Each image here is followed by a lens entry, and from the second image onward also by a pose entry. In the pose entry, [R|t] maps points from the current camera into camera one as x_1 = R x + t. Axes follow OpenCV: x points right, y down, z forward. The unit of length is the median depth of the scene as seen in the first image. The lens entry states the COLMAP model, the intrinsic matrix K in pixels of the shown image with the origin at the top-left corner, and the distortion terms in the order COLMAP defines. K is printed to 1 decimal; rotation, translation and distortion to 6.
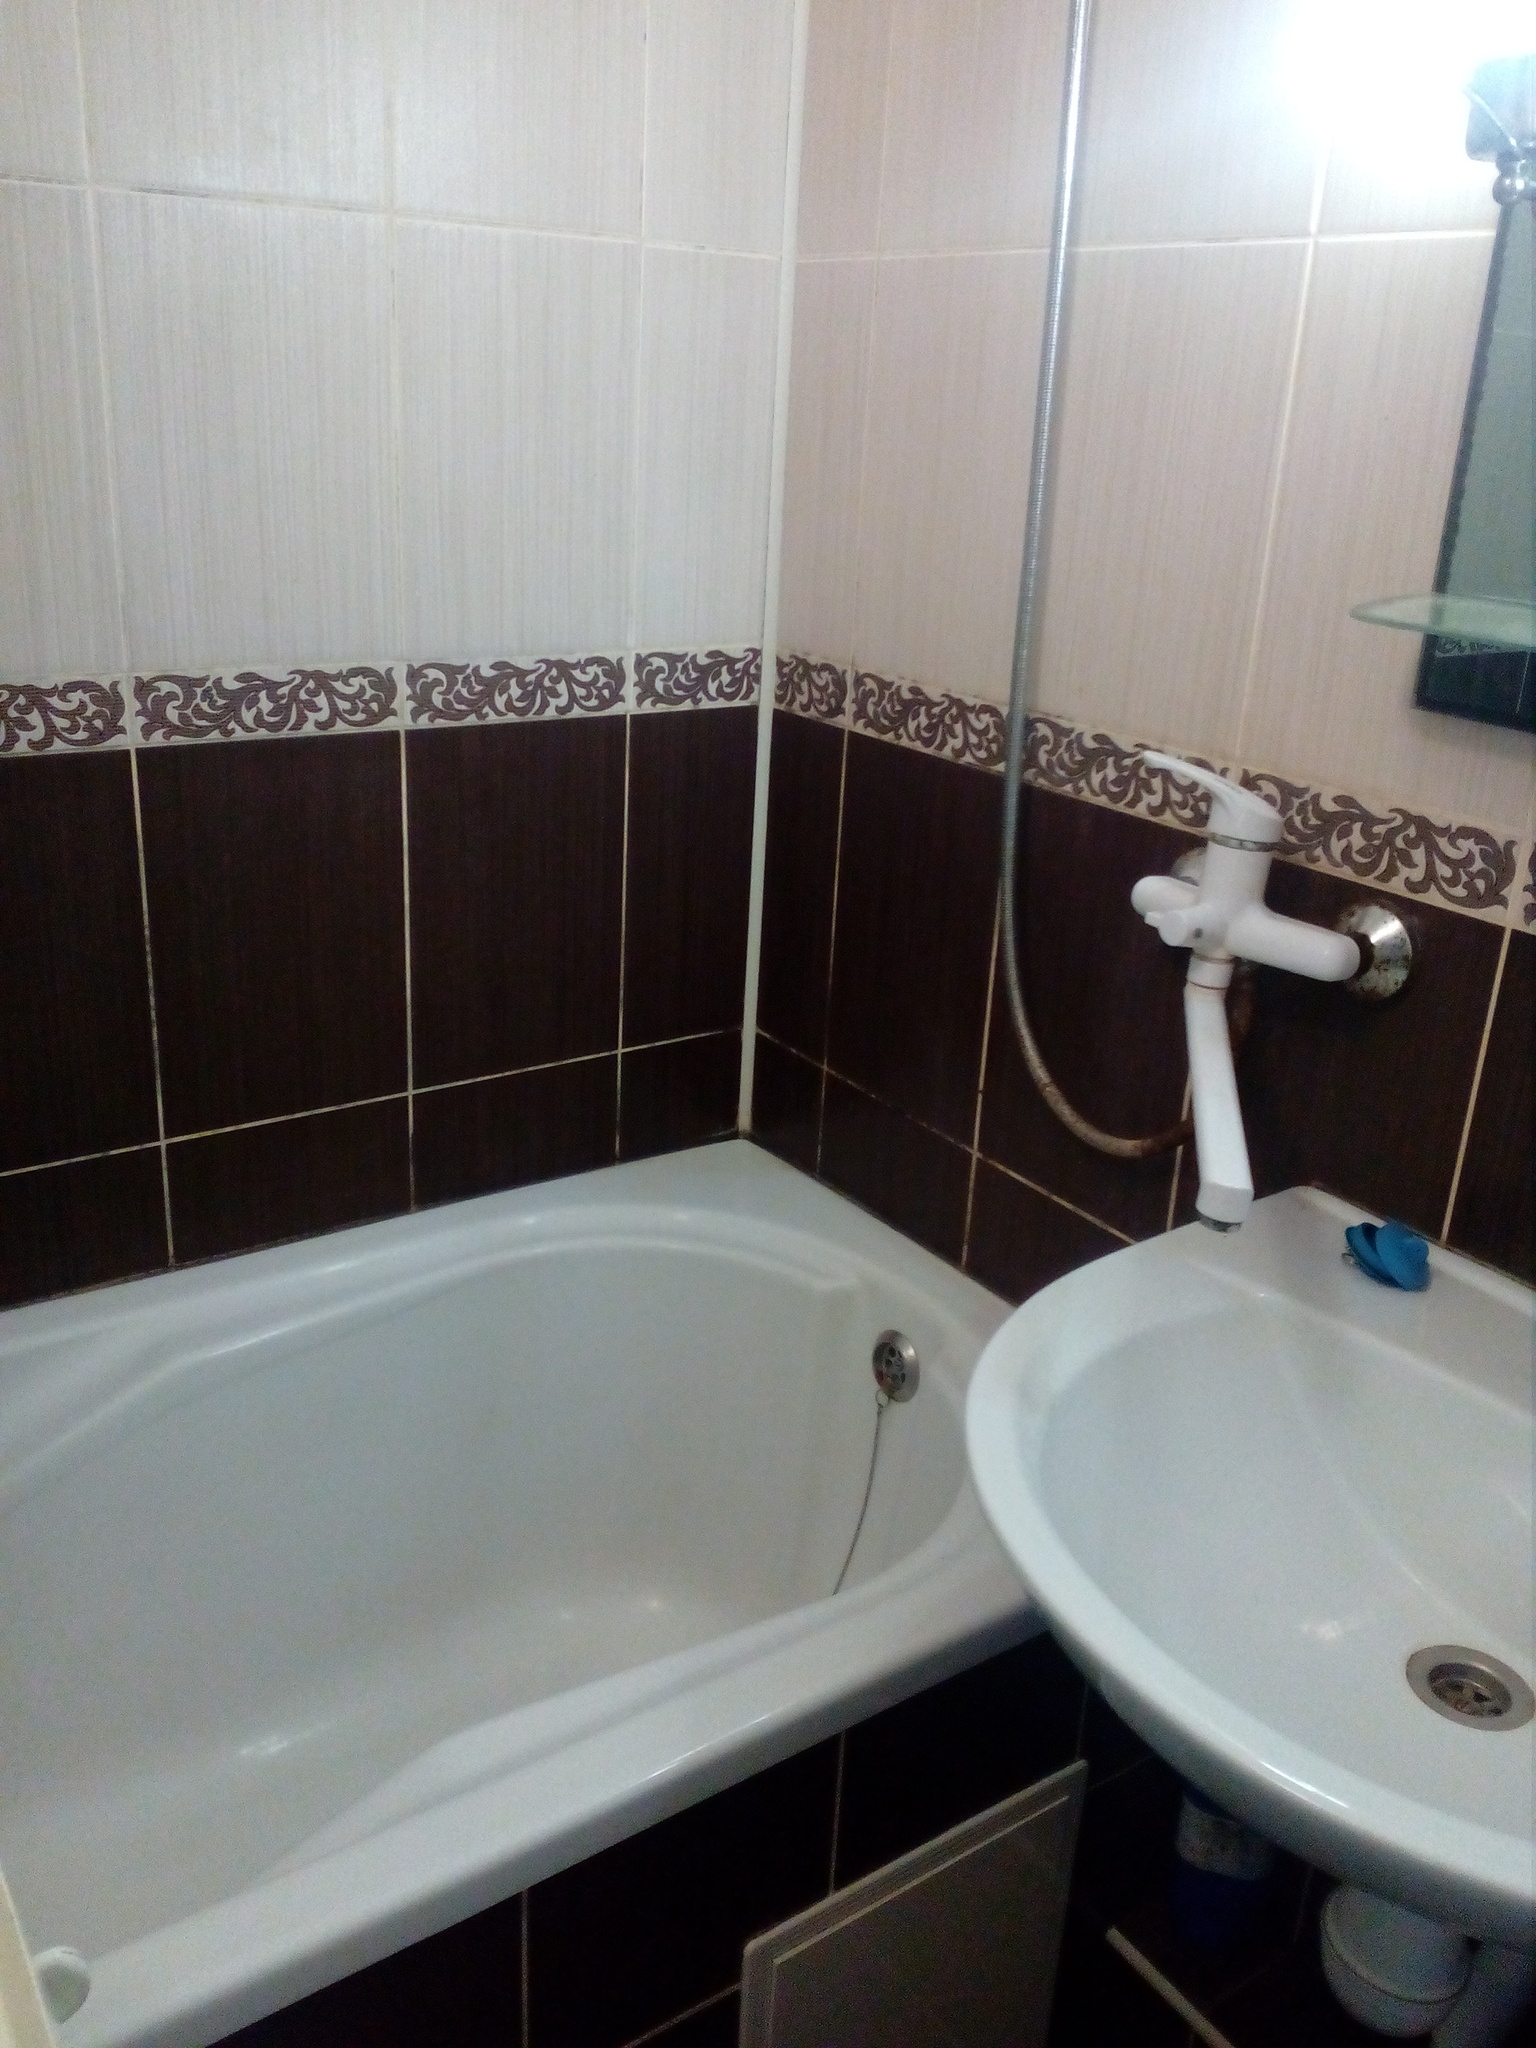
lens RADIAL K [[1723.0, 0, 723.4], [0, 1723.0, 1021.2], [0, 0, 1]] dist [0.032535, -0.048172]
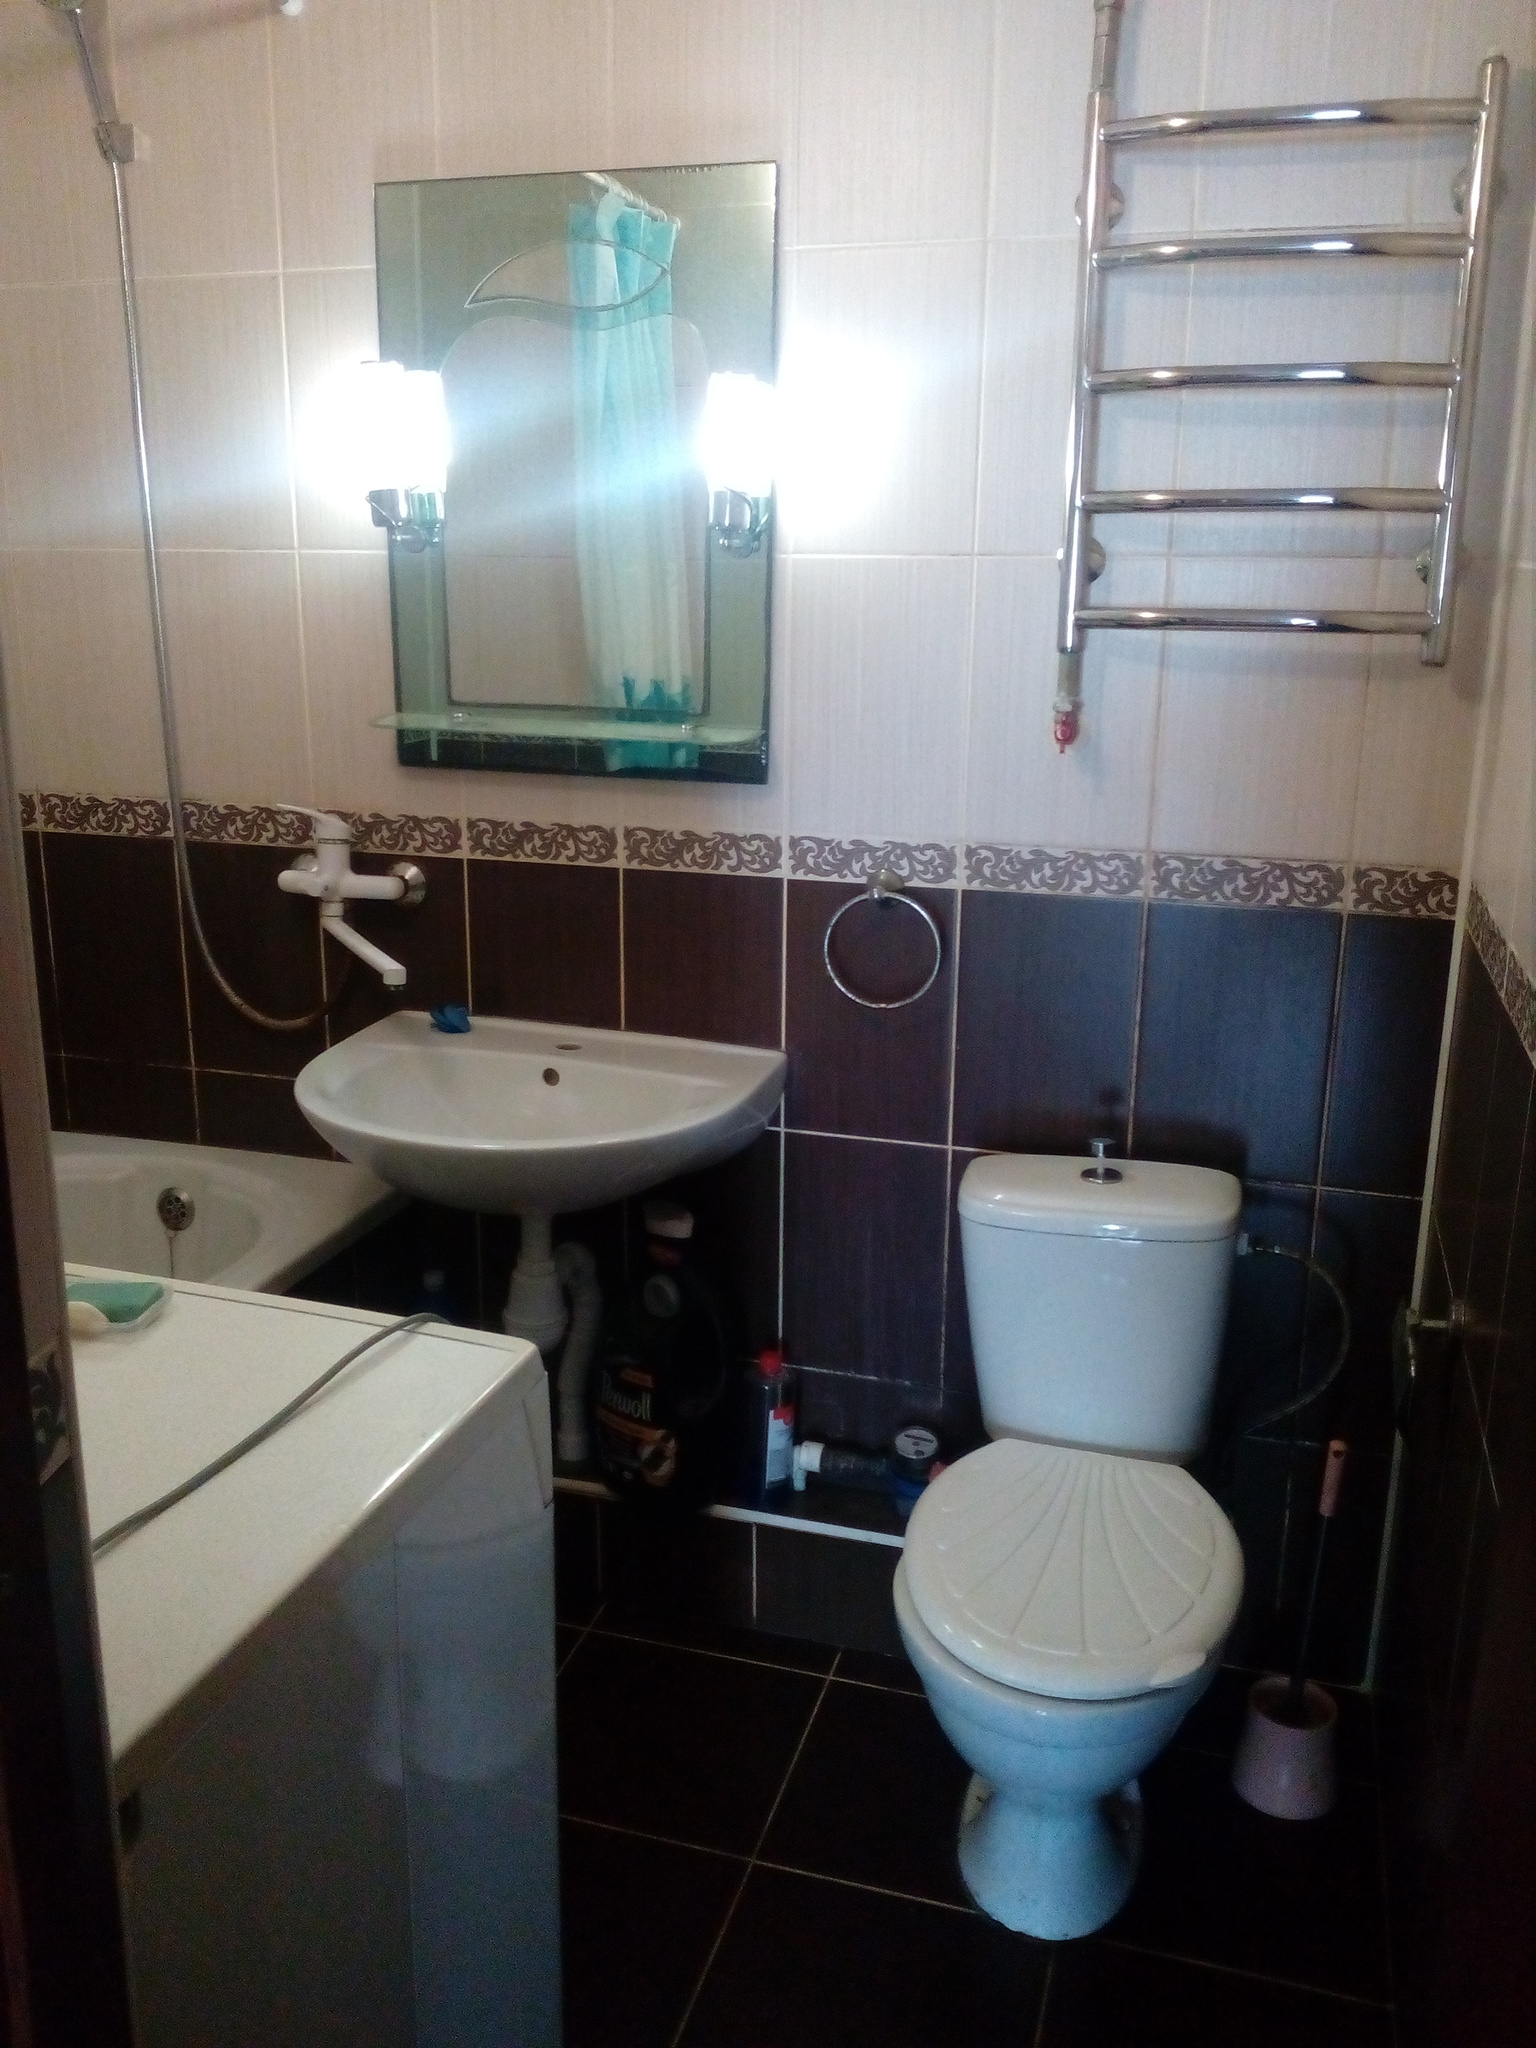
lens RADIAL K [[1723.0, 0, 766.7], [0, 1723.0, 1022.3], [0, 0, 1]] dist [0.032535, -0.048172]
pose [[0.769042, -0.195094, 0.608698, -0.573477], [0.242656, 0.970103, 0.004352, 0.212707], [-0.591348, 0.144357, 0.793390, -0.853878]]
